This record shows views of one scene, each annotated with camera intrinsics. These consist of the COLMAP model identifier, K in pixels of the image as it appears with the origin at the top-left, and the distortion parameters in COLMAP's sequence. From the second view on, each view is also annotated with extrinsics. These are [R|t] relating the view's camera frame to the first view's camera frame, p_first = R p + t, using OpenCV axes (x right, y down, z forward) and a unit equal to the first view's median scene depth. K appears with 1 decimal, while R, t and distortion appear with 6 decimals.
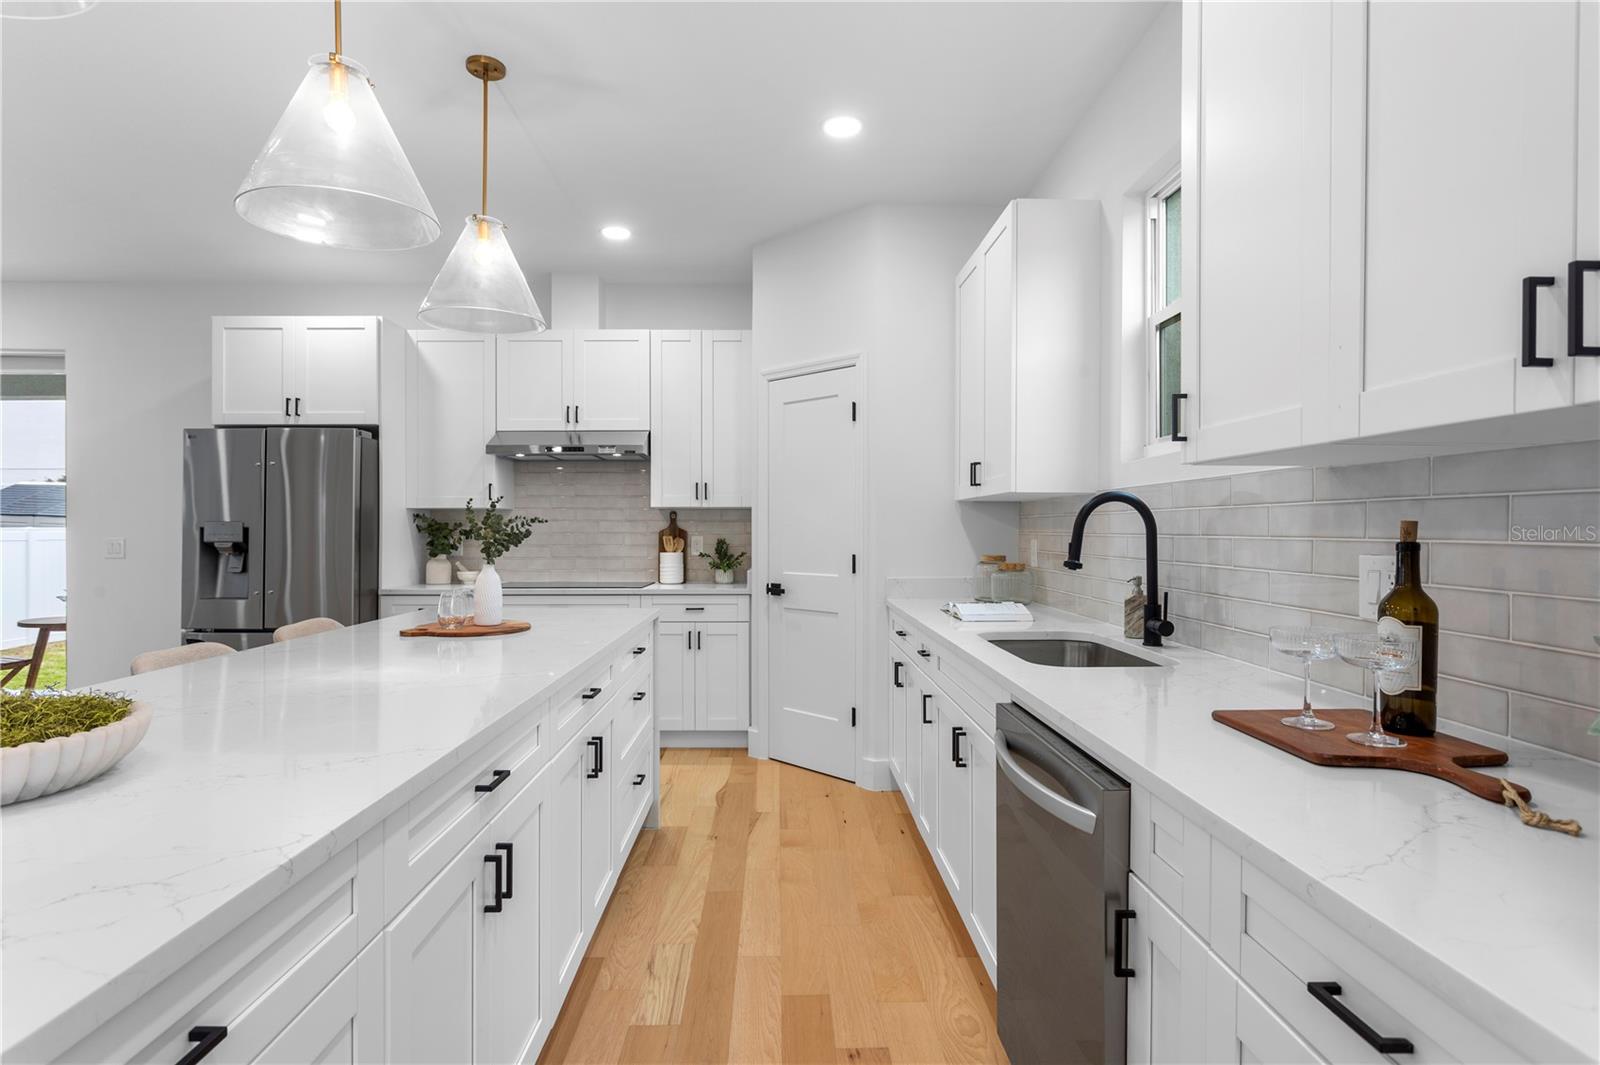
lens RADIAL K [[808.4, 0, 794.2], [0, 808.4, 537.4], [0, 0, 1]] dist [-0.003752, 0.000022]
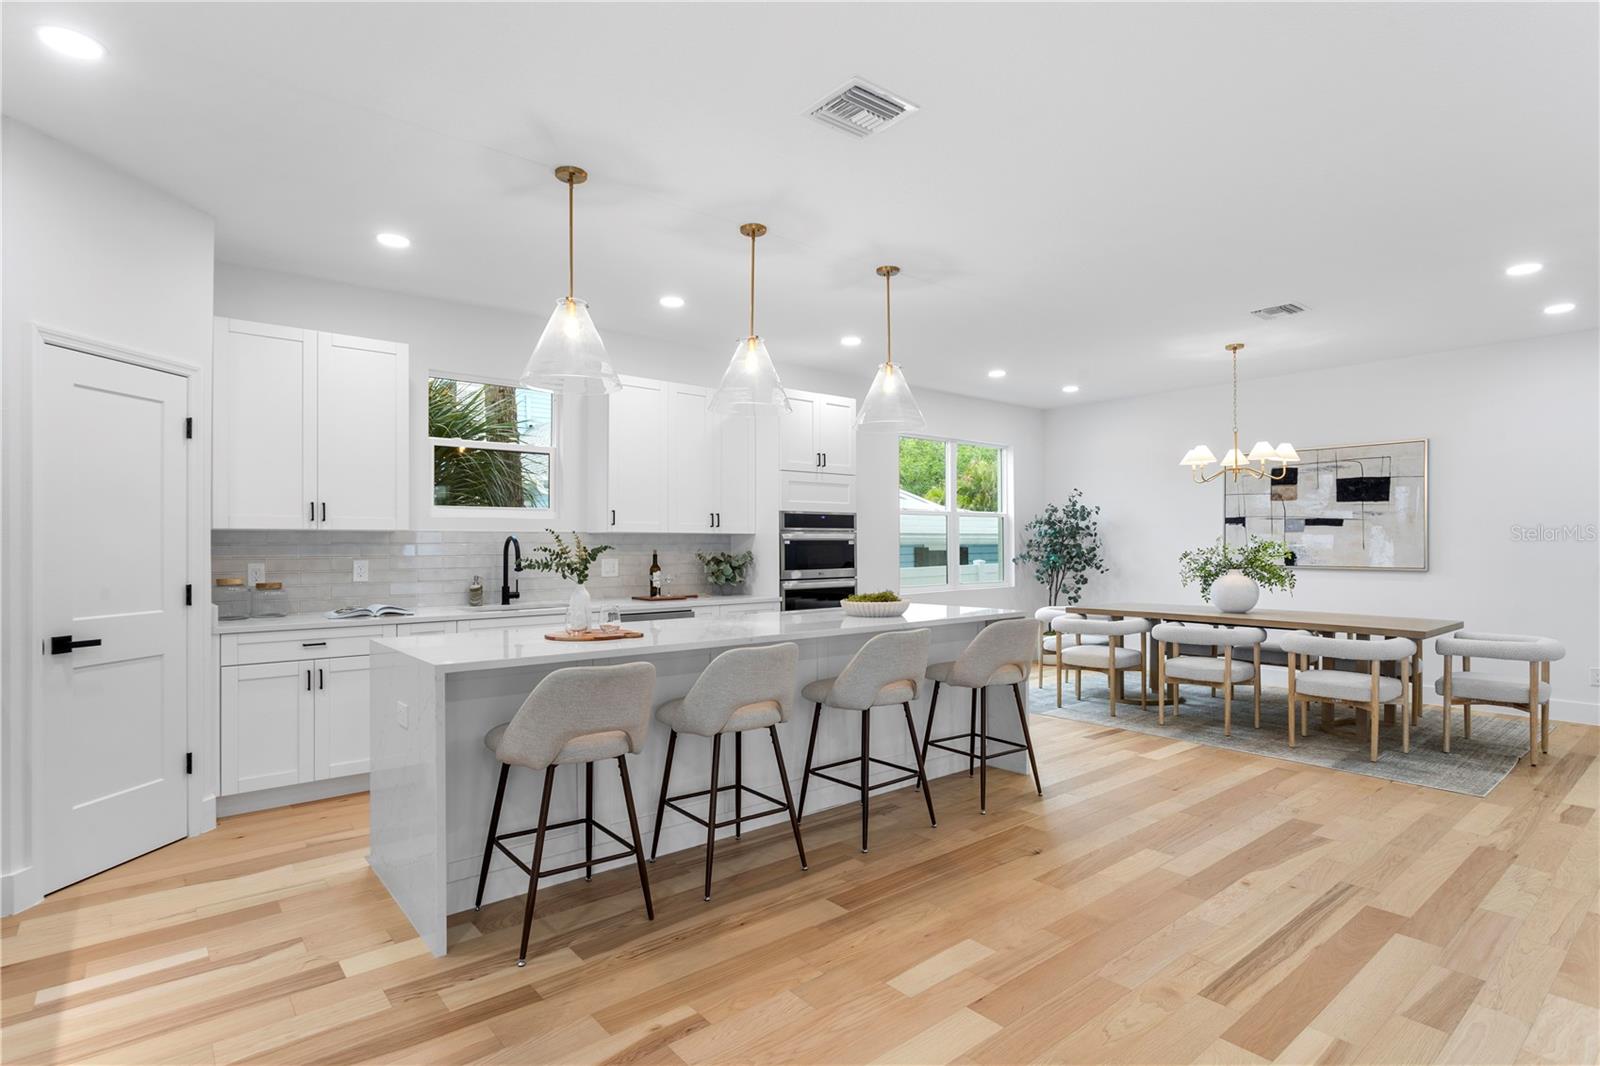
lens RADIAL K [[808.4, 0, 794.2], [0, 808.4, 537.9], [0, 0, 1]] dist [-0.003752, 0.000022]
pose [[-0.617909, 0.007414, 0.786215, -0.832190], [0.009965, 0.999949, -0.001598, -0.017894], [-0.786187, 0.006847, -0.617951, 0.802615]]
